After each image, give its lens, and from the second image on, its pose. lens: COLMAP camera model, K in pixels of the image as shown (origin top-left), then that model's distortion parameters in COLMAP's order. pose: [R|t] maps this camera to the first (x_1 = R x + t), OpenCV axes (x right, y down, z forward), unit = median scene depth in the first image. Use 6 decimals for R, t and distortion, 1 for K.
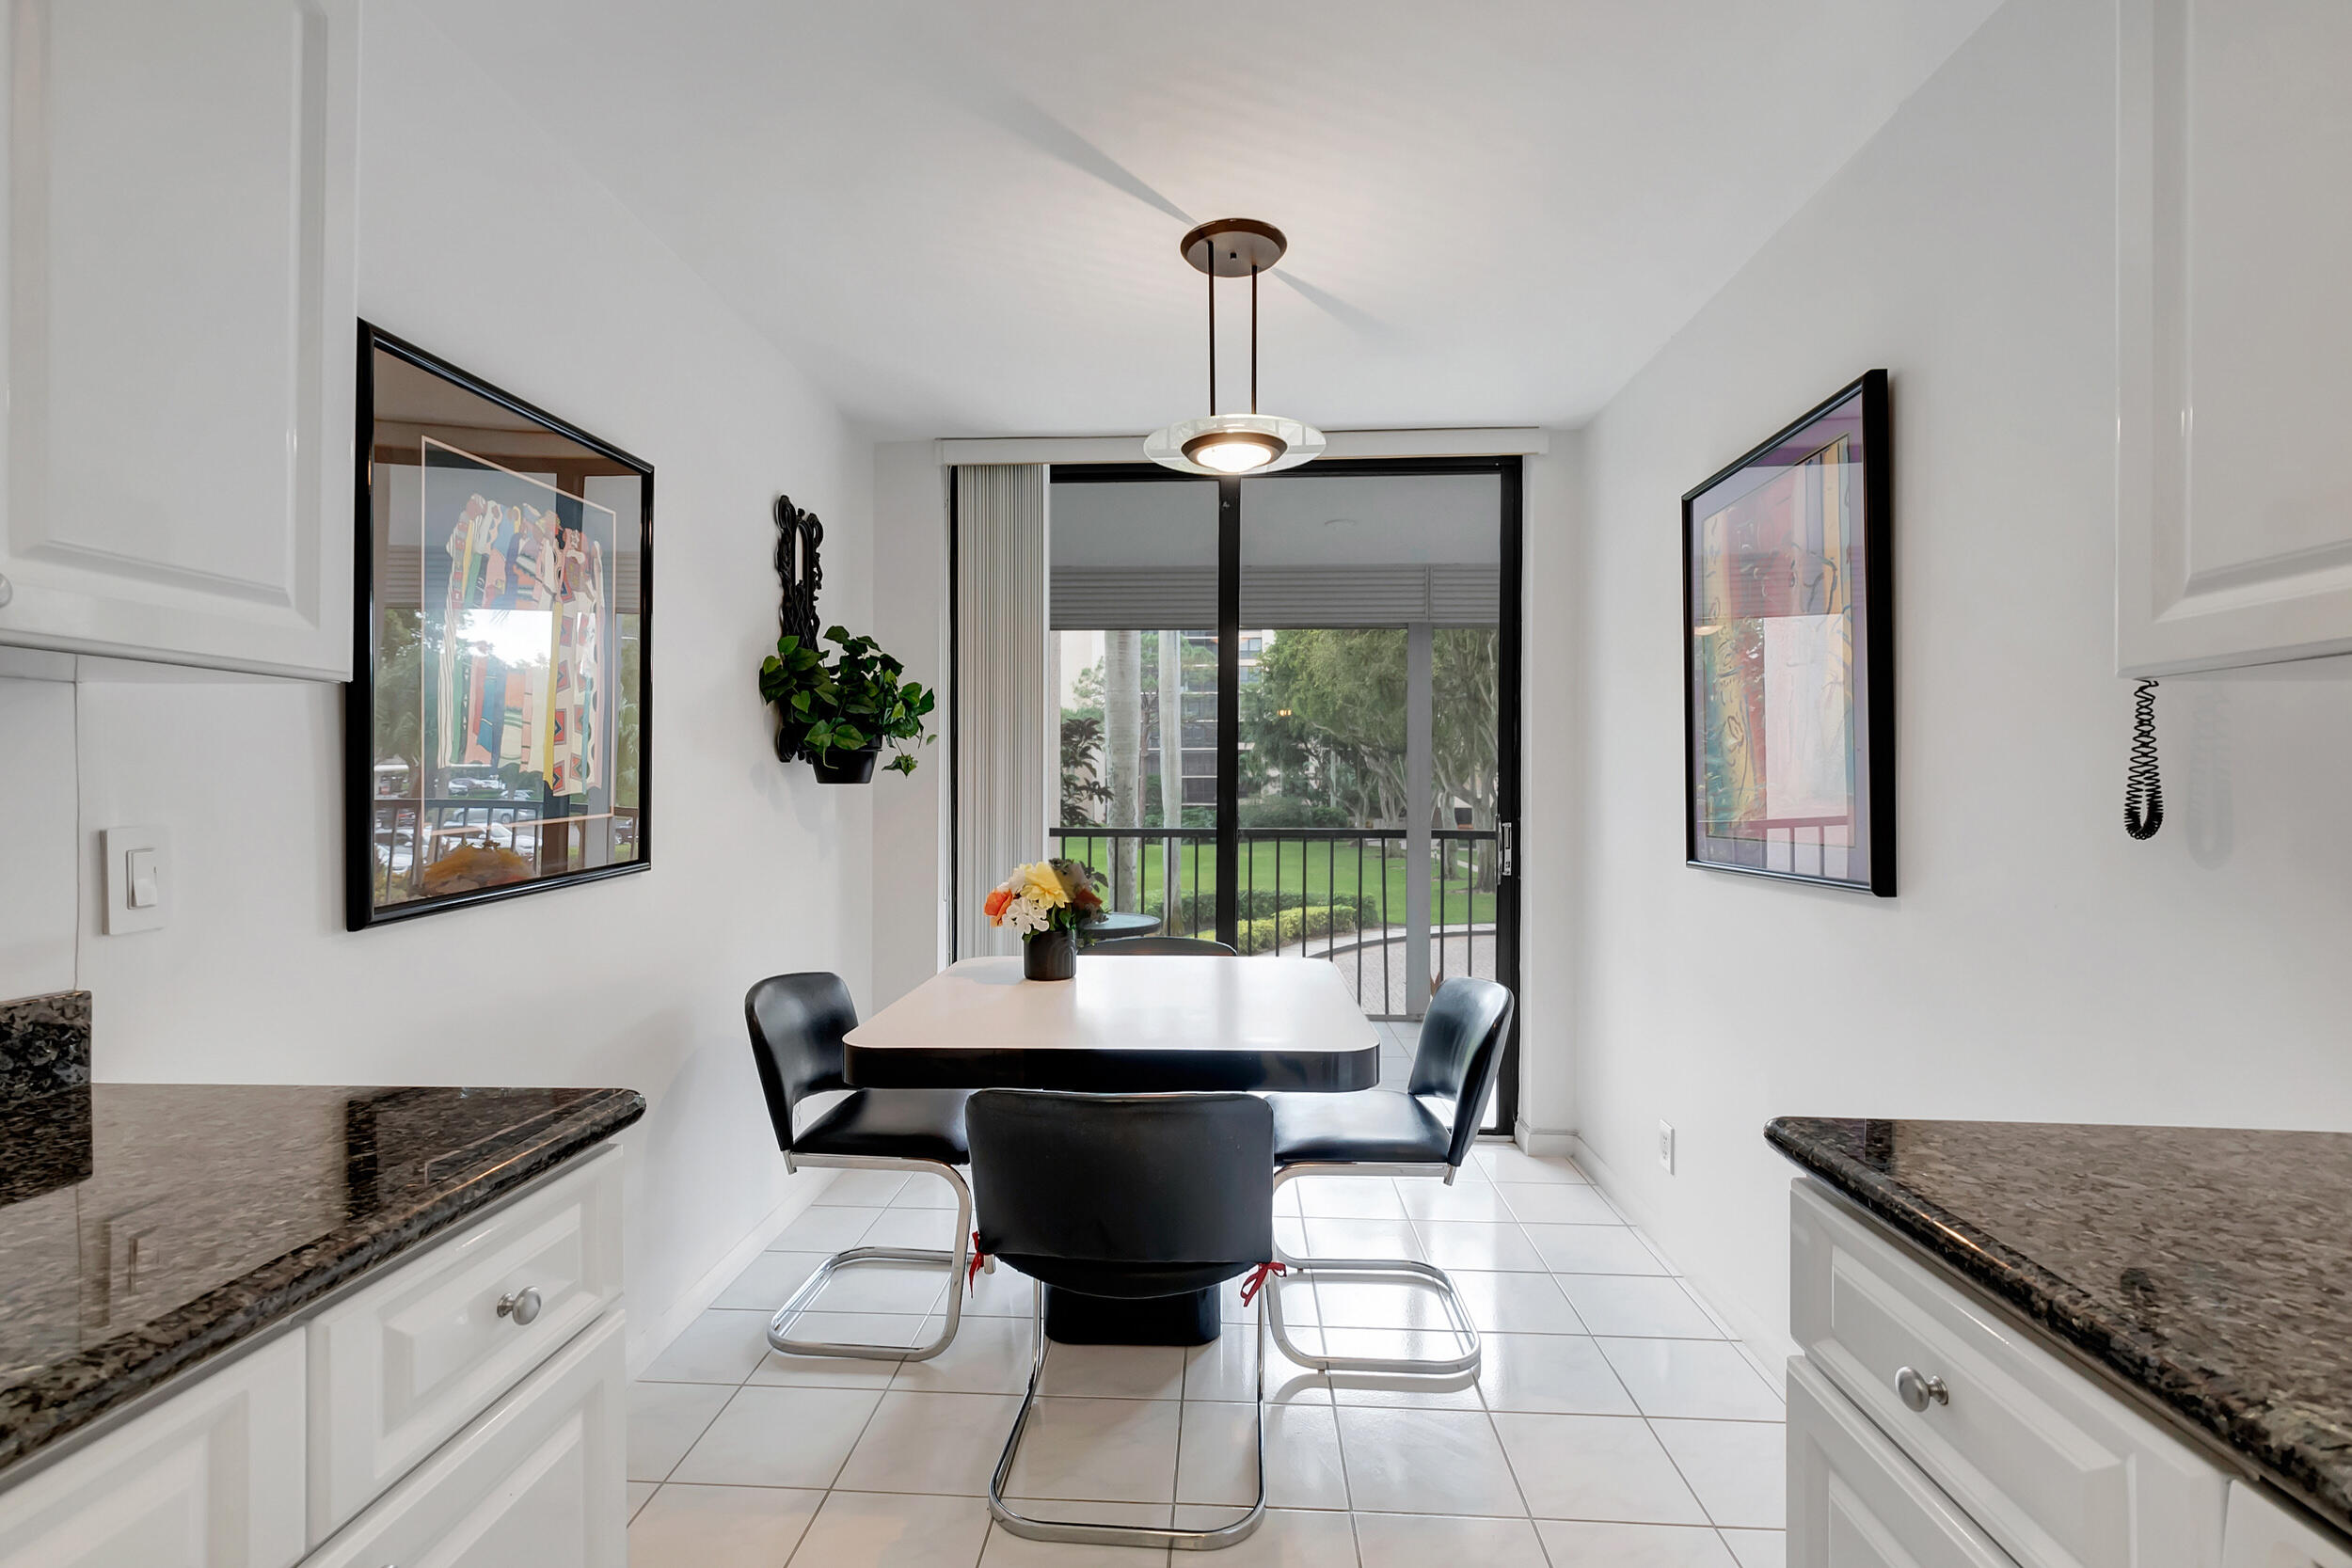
lens RADIAL K [[1041.2, 0, 1177.7], [0, 1041.2, 789.6], [0, 0, 1]] dist [-0.002626, 0.000257]
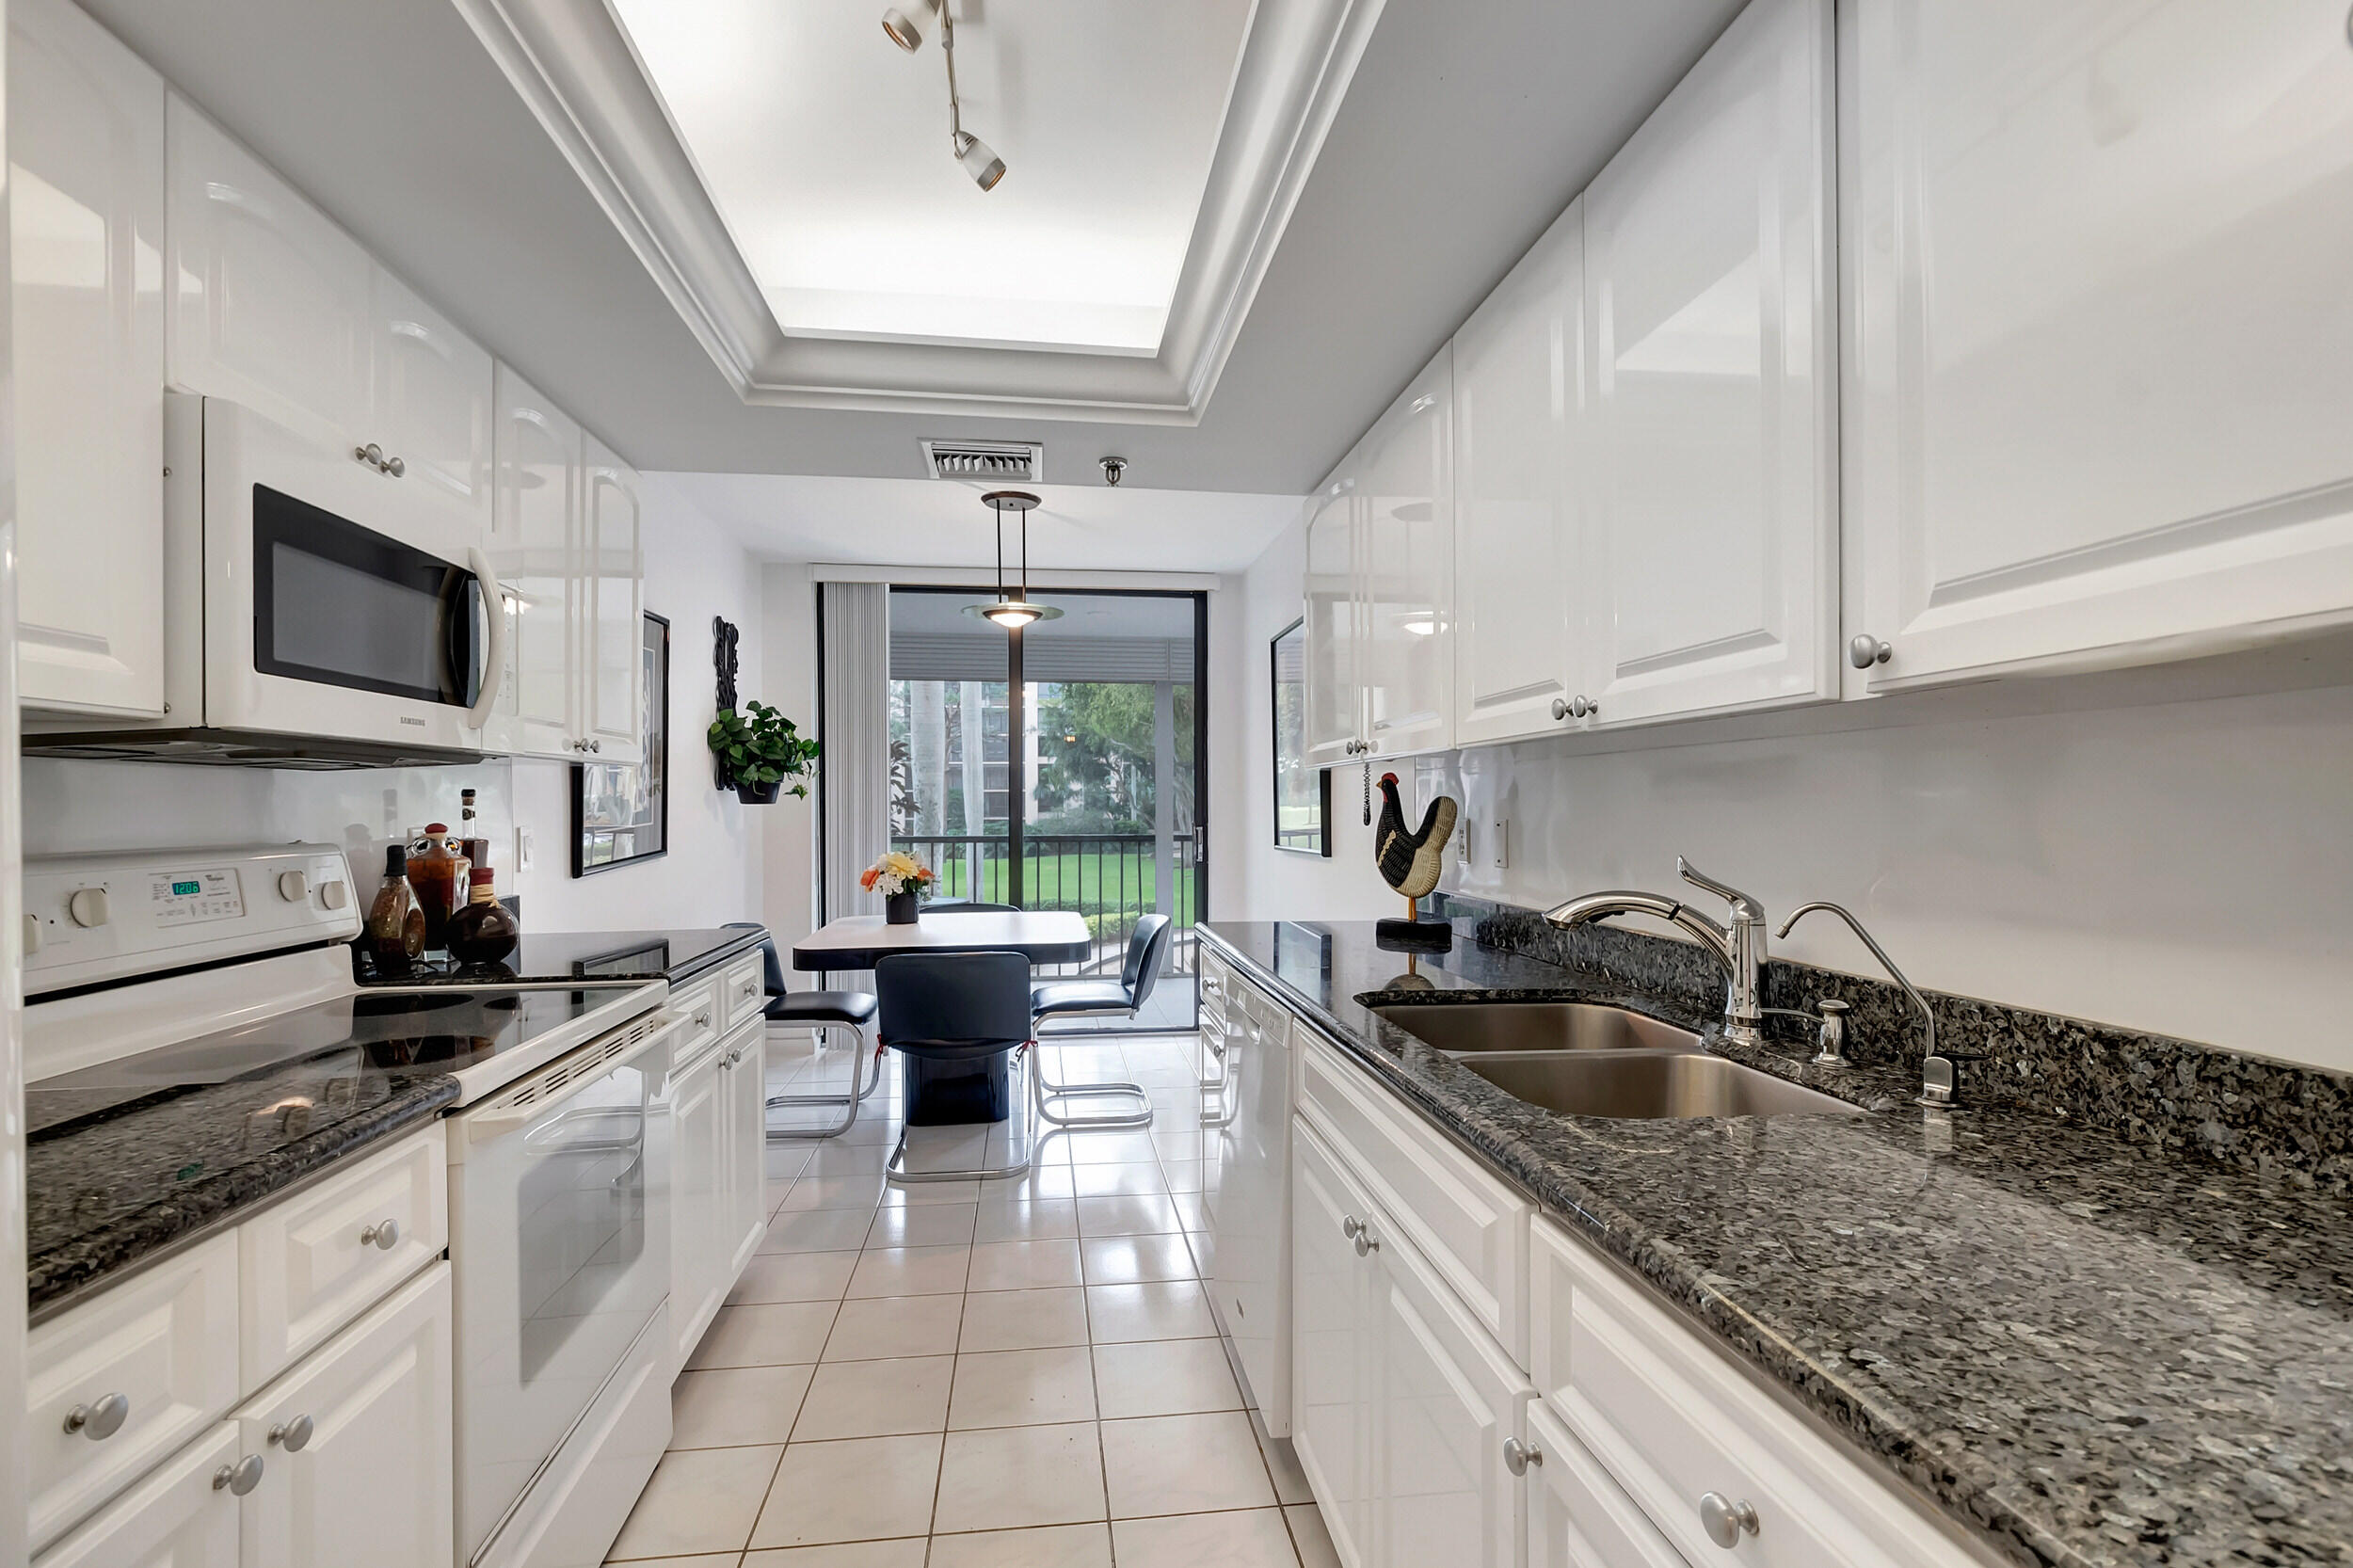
lens RADIAL K [[1041.7, 0, 1162.0], [0, 1041.7, 834.0], [0, 0, 1]] dist [-0.002626, 0.000257]
pose [[0.984953, -0.008678, 0.172603, -0.002409], [0.003589, 0.999550, 0.029772, -0.004512], [-0.172784, -0.028705, 0.984541, -0.538720]]
